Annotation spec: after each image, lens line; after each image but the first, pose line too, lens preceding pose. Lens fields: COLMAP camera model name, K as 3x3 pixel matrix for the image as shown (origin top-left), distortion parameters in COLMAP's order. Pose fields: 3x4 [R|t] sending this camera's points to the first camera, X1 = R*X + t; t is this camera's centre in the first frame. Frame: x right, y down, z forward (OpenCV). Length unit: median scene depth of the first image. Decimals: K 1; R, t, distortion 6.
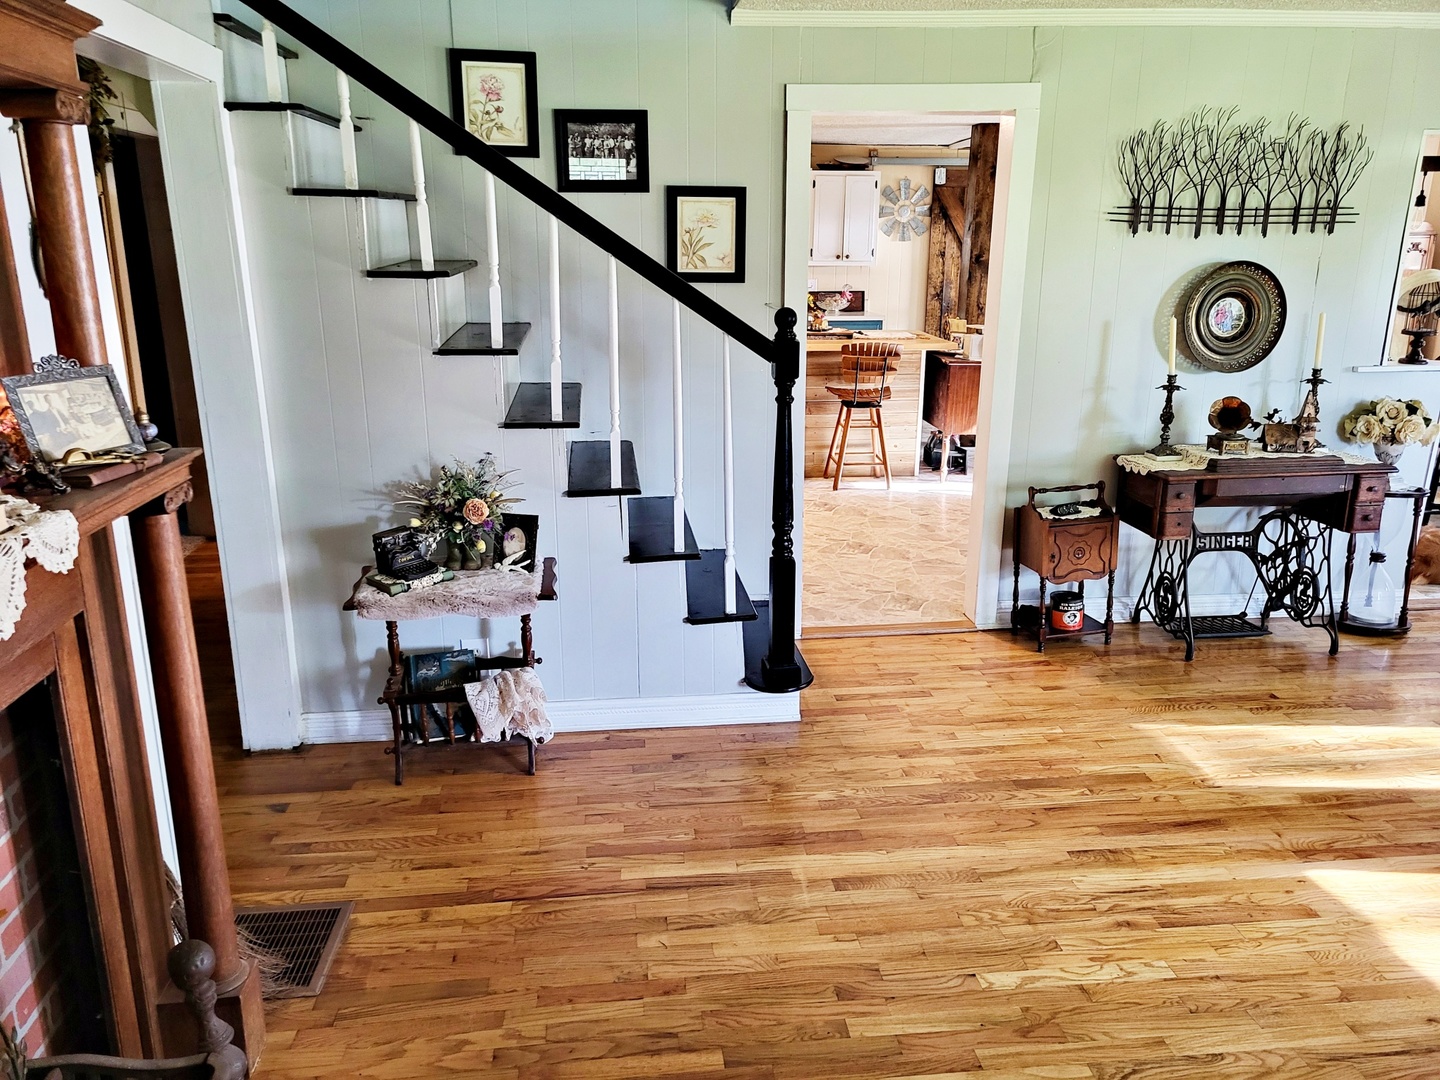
lens RADIAL K [[1100.3, 0, 720.6], [0, 1100.3, 544.0], [0, 0, 1]] dist [0.032068, 0.000827]
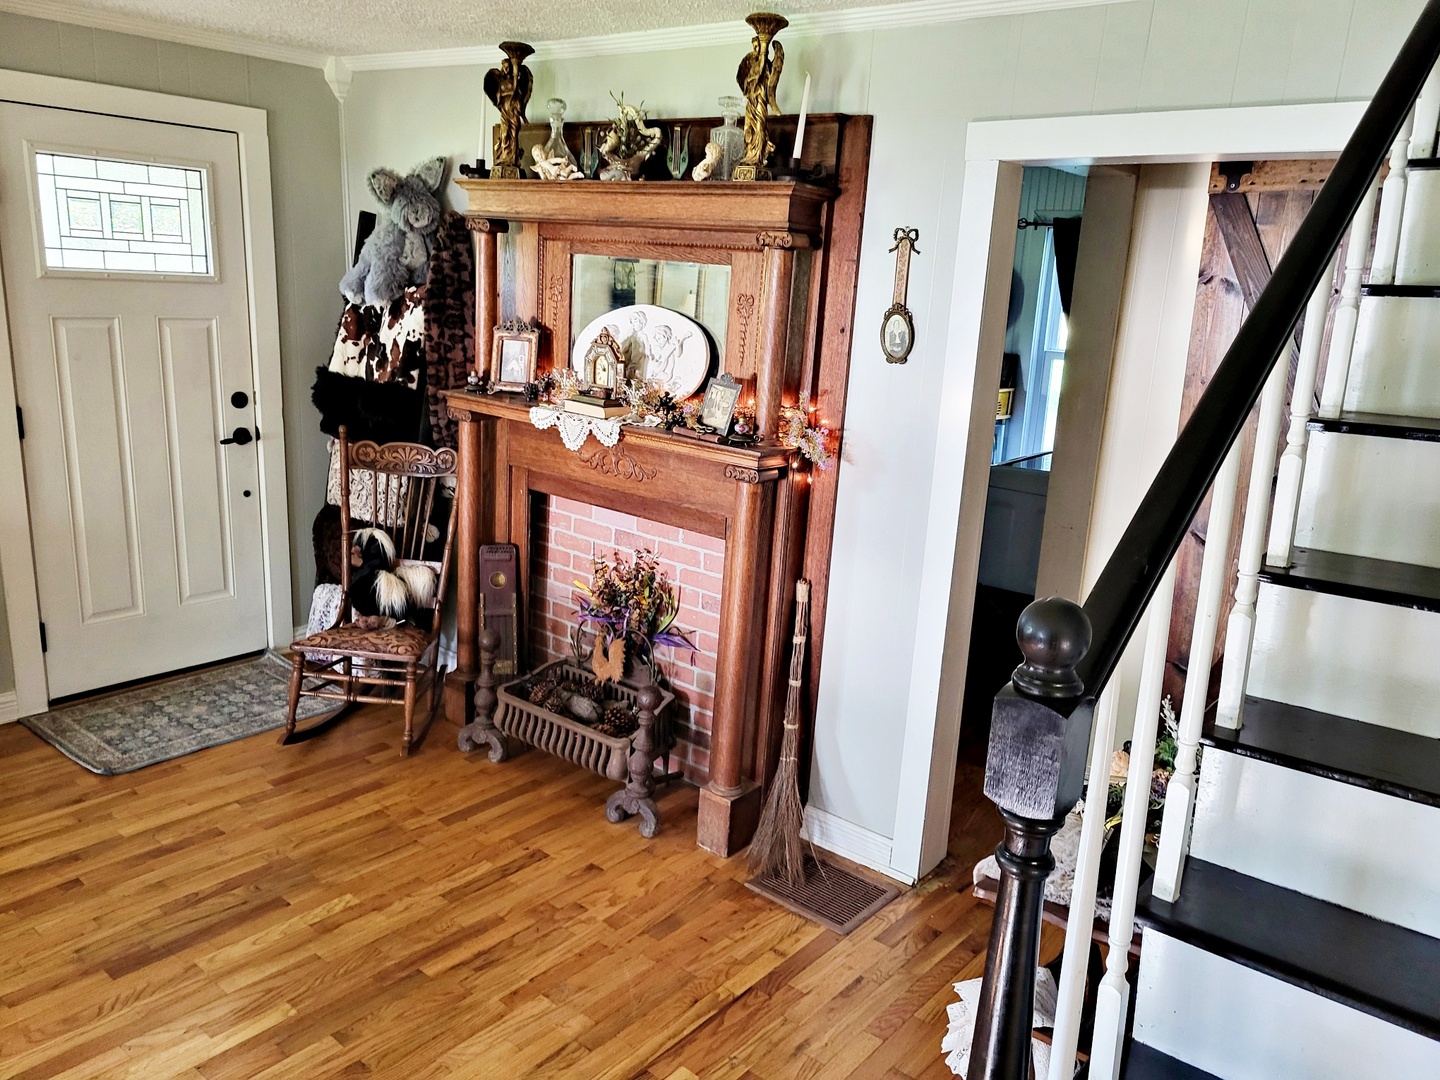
lens RADIAL K [[1100.3, 0, 721.4], [0, 1100.3, 537.2], [0, 0, 1]] dist [0.032068, 0.000827]
pose [[-0.724495, 0.120606, -0.678647, 0.413720], [-0.232411, 0.884174, 0.405243, -0.402434], [0.648917, 0.451322, -0.612549, 1.358362]]
